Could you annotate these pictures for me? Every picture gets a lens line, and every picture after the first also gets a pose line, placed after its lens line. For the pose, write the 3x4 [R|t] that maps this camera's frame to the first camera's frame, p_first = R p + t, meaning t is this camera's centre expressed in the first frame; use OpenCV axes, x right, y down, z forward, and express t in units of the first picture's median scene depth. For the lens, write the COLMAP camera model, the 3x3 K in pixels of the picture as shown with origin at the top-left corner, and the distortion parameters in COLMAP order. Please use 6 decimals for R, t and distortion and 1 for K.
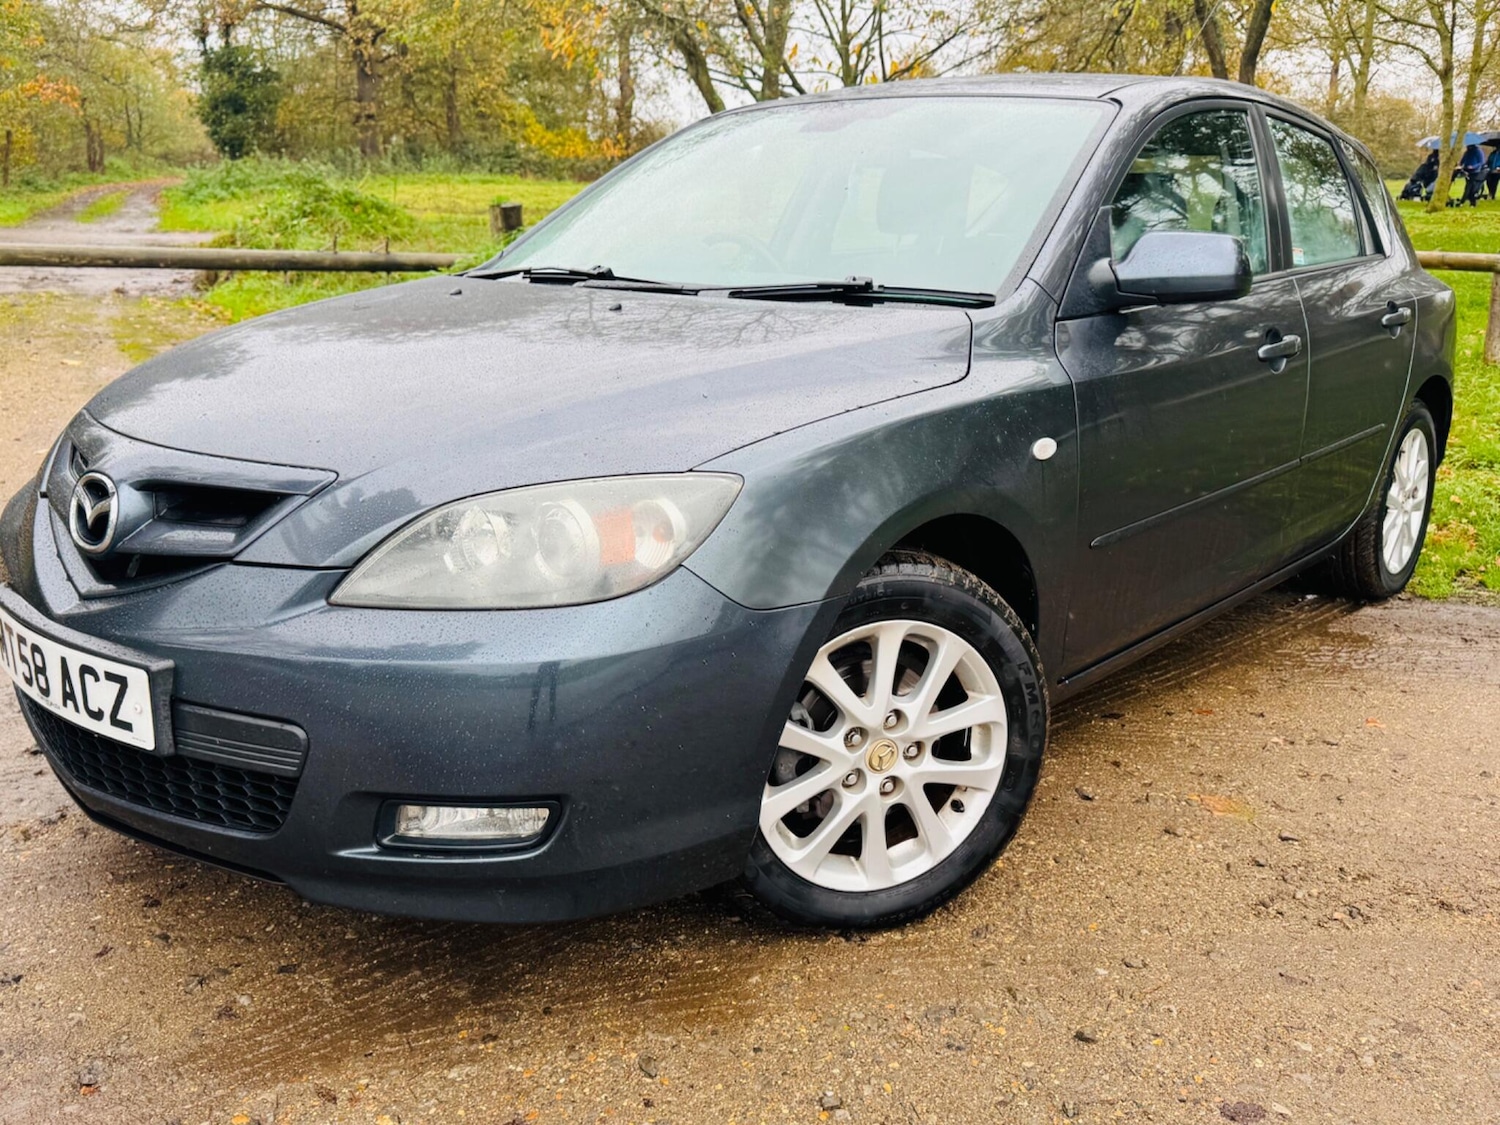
lens RADIAL K [[1355.4, 0, 739.8], [0, 1355.4, 545.6], [0, 0, 1]] dist [0.042306, -0.068654]
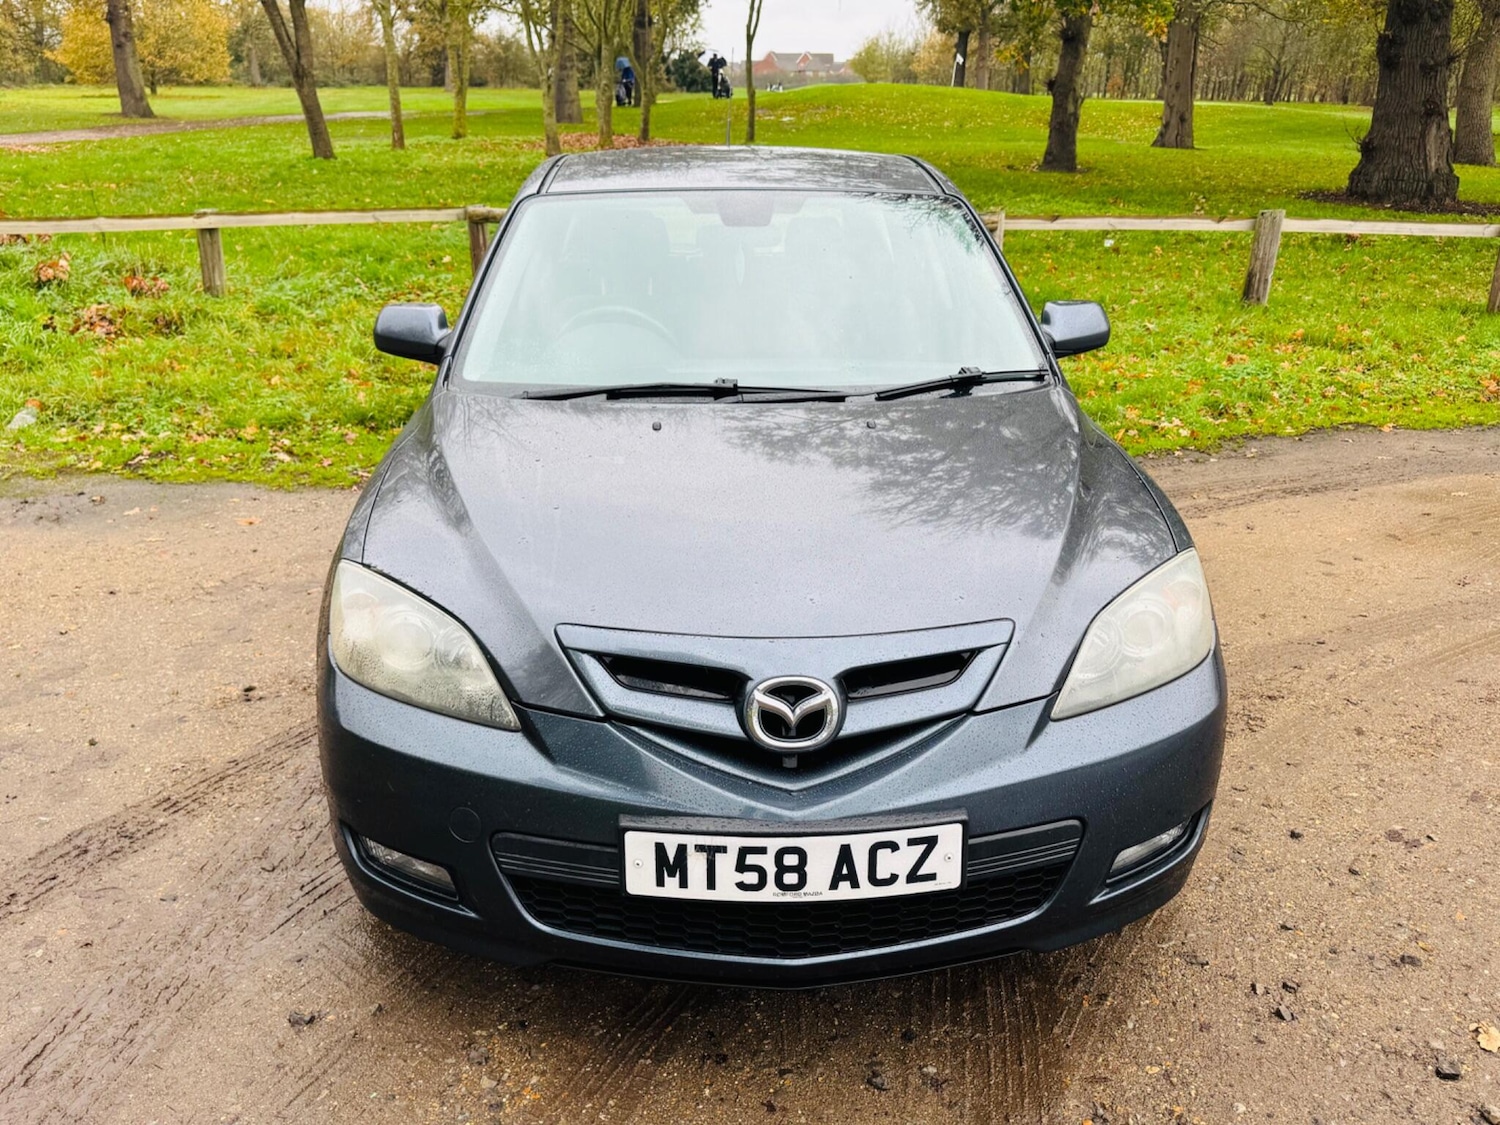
lens RADIAL K [[1353.0, 0, 750.0], [0, 1353.0, 562.5], [0, 0, 1]] dist [0.070830, -0.122942]
pose [[0.718869, -0.236366, 0.653727, -1.064873], [0.182273, 0.971605, 0.150864, -0.282424], [-0.670823, 0.010705, 0.741540, 0.200398]]
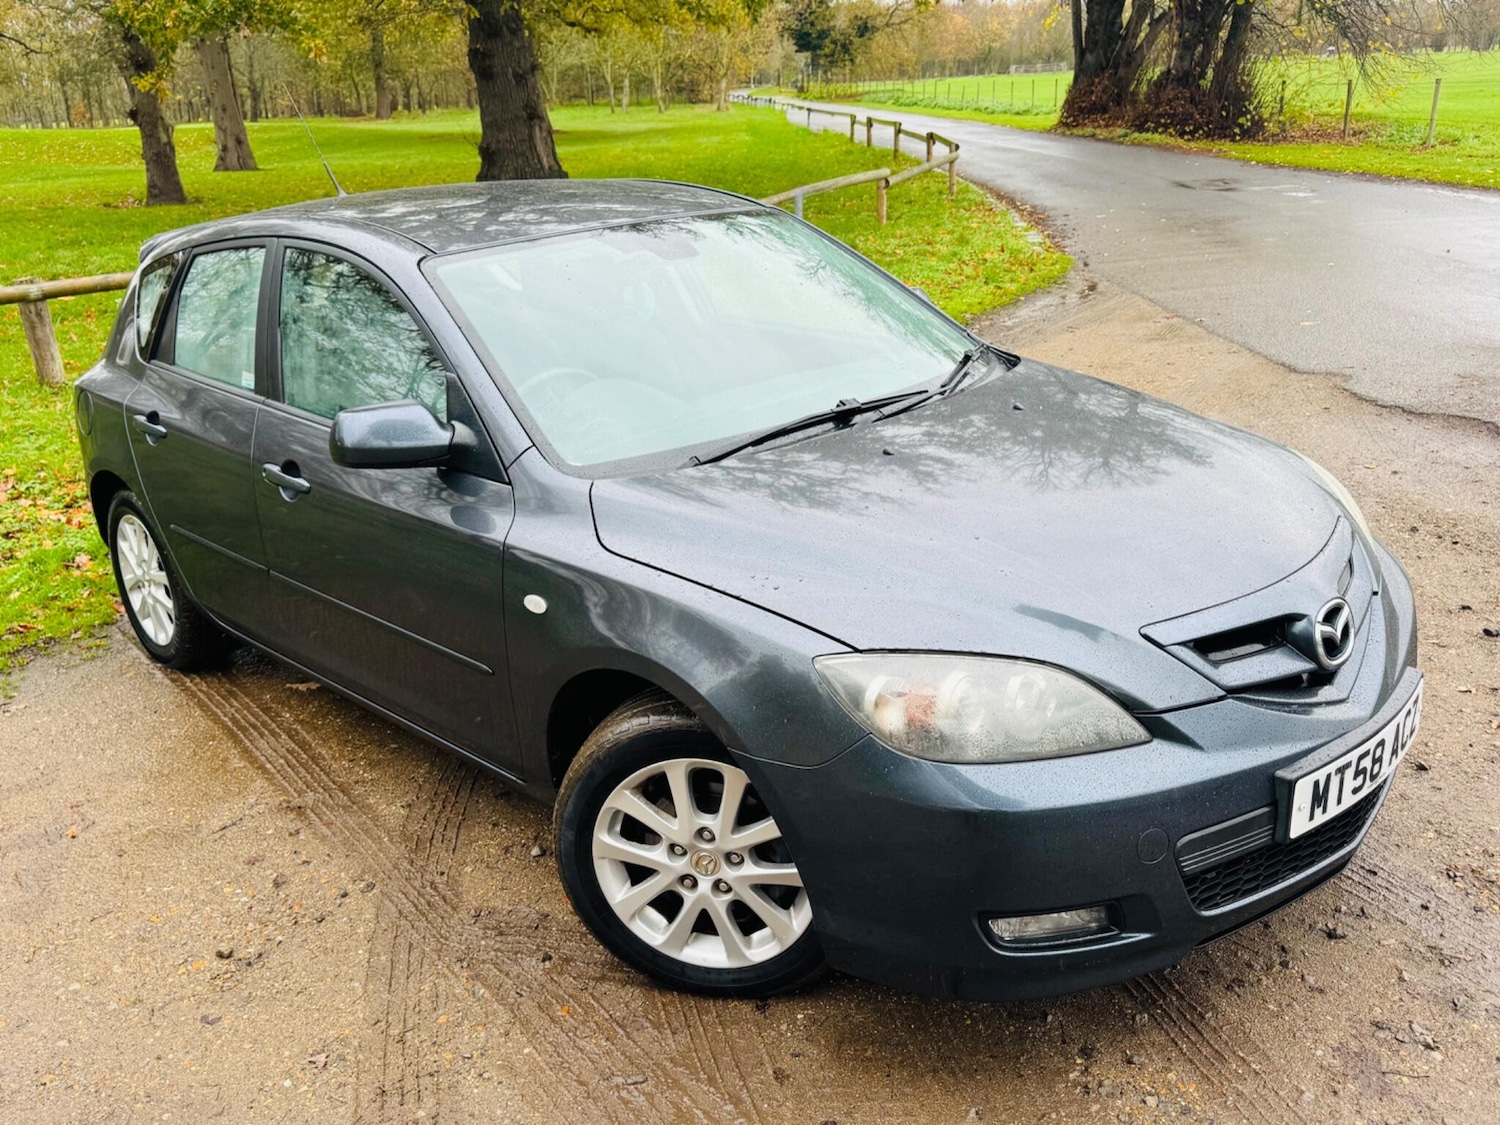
lens RADIAL K [[1348.7, 0, 744.7], [0, 1348.7, 573.6], [0, 0, 1]] dist [0.094157, -0.177996]
pose [[0.078635, -0.356952, 0.930807, -1.494006], [0.311727, 0.895681, 0.317146, -0.574606], [-0.946912, 0.265219, 0.181703, 1.148410]]
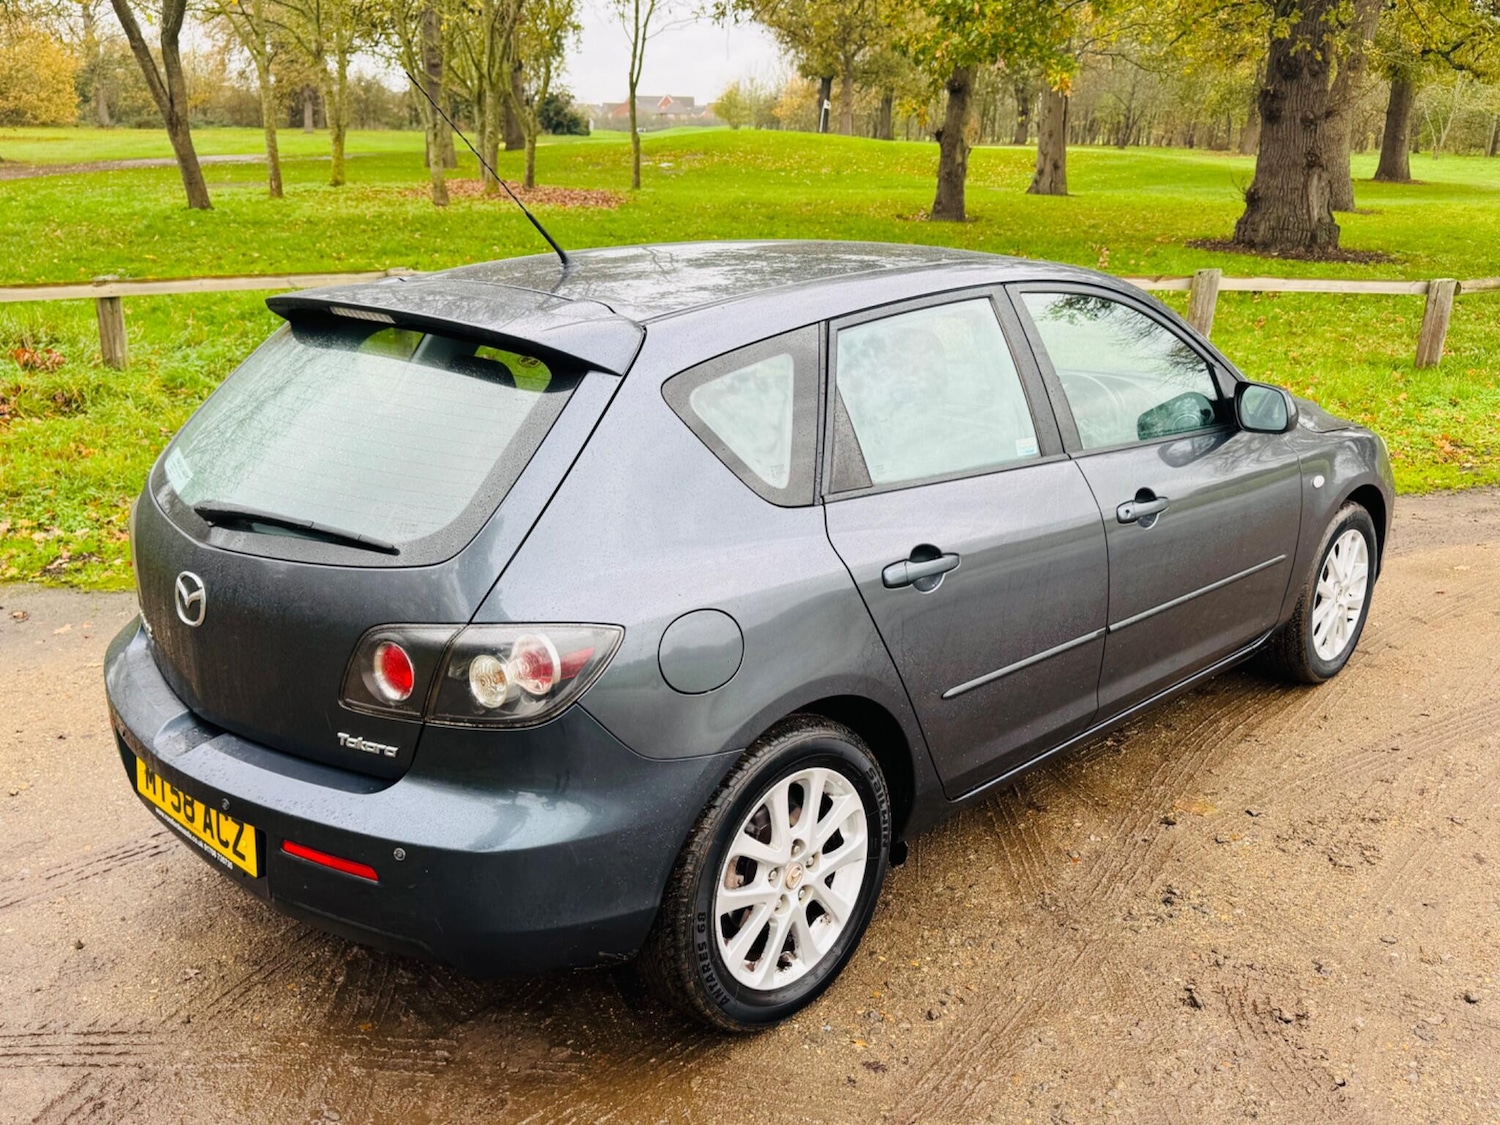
lens RADIAL K [[1342.9, 0, 739.1], [0, 1342.9, 565.1], [0, 0, 1]] dist [0.076959, -0.121567]
pose [[0.649197, -0.239362, 0.721976, -1.081309], [0.194994, 0.969846, 0.146203, -0.414243], [-0.735201, 0.045866, 0.676295, 0.498212]]
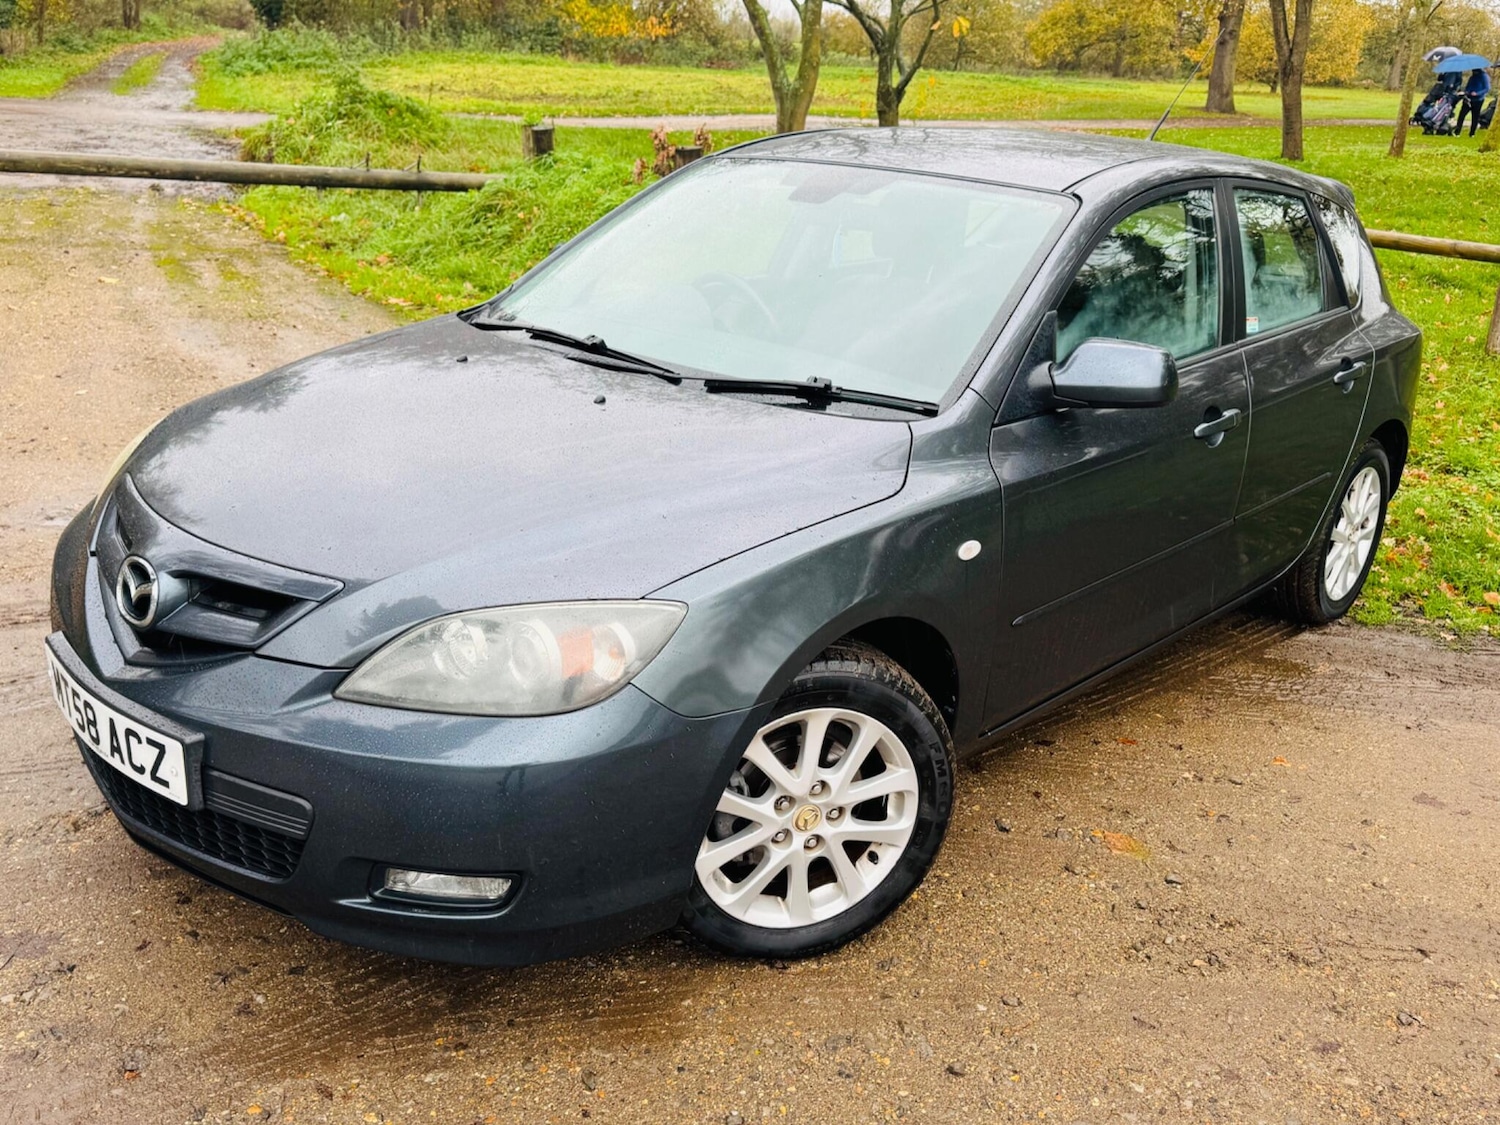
lens RADIAL K [[1353.0, 0, 750.0], [0, 1353.0, 562.5], [0, 0, 1]] dist [0.070830, -0.122942]
pose [[0.998723, 0.049057, -0.012102, 0.057688], [-0.047676, 0.994253, 0.095851, -0.169534], [0.016734, -0.095151, 0.995322, -0.139732]]
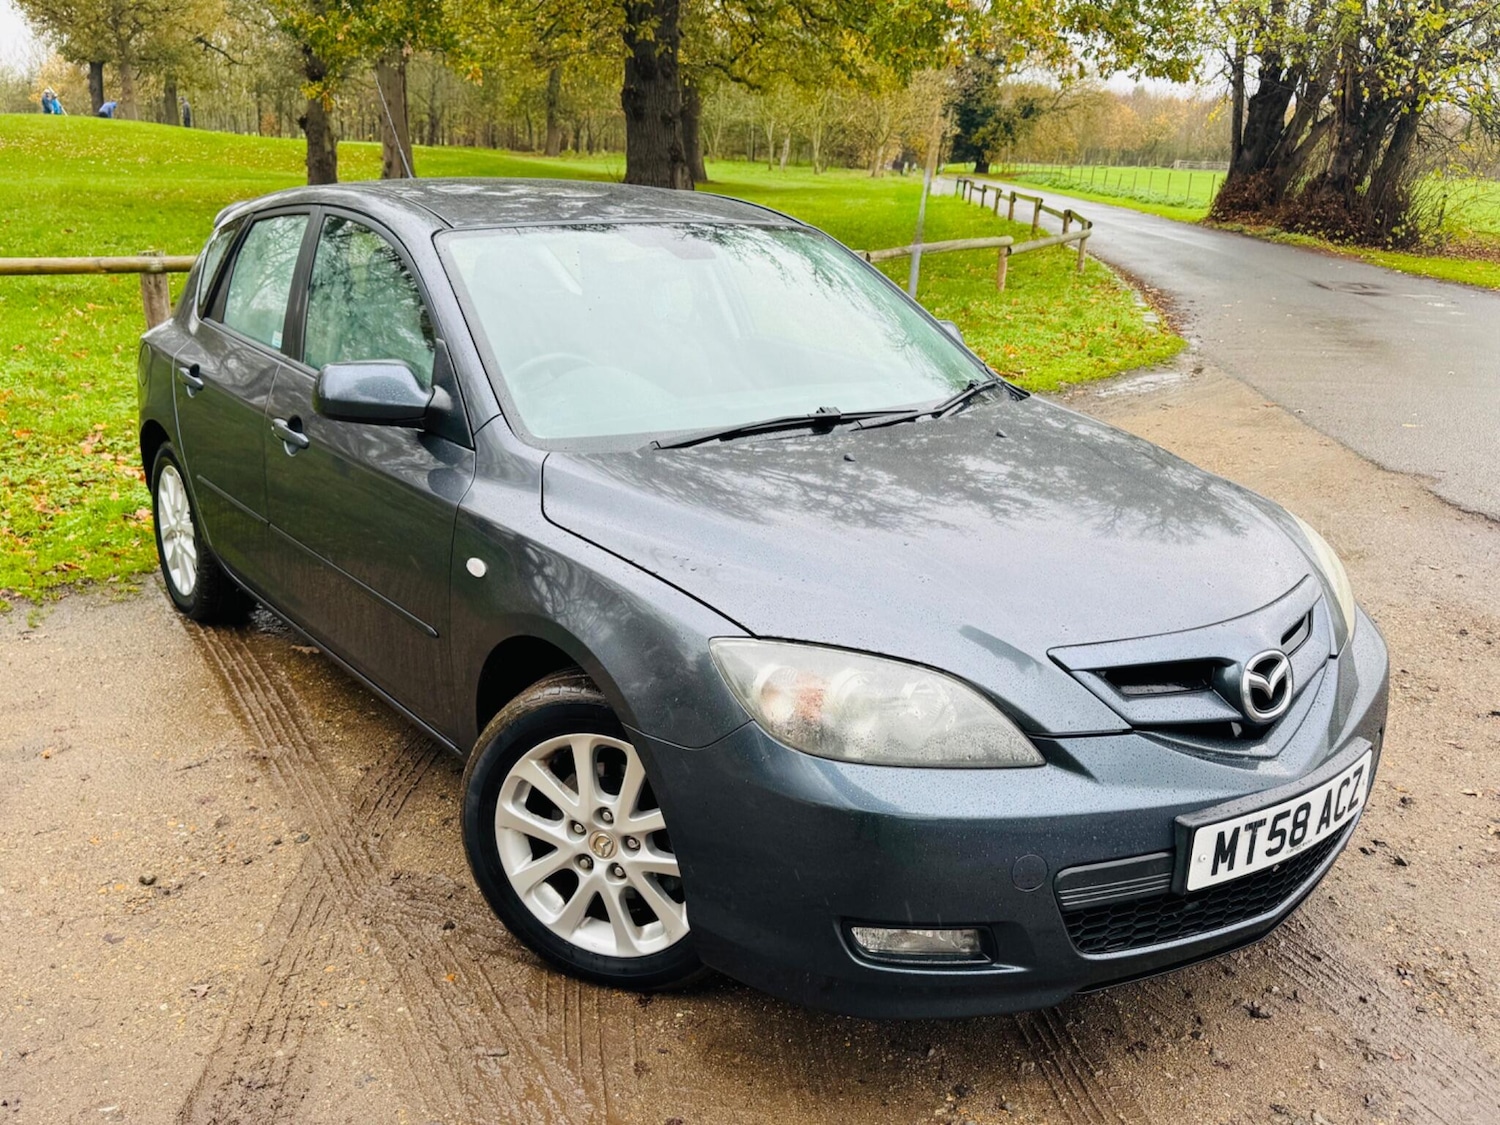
lens RADIAL K [[1353.0, 0, 750.0], [0, 1353.0, 562.5], [0, 0, 1]] dist [0.070830, -0.122942]
pose [[0.193728, -0.292907, 0.936309, -1.483141], [0.226602, 0.941942, 0.247784, -0.472344], [-0.954527, 0.164167, 0.248854, 1.011512]]
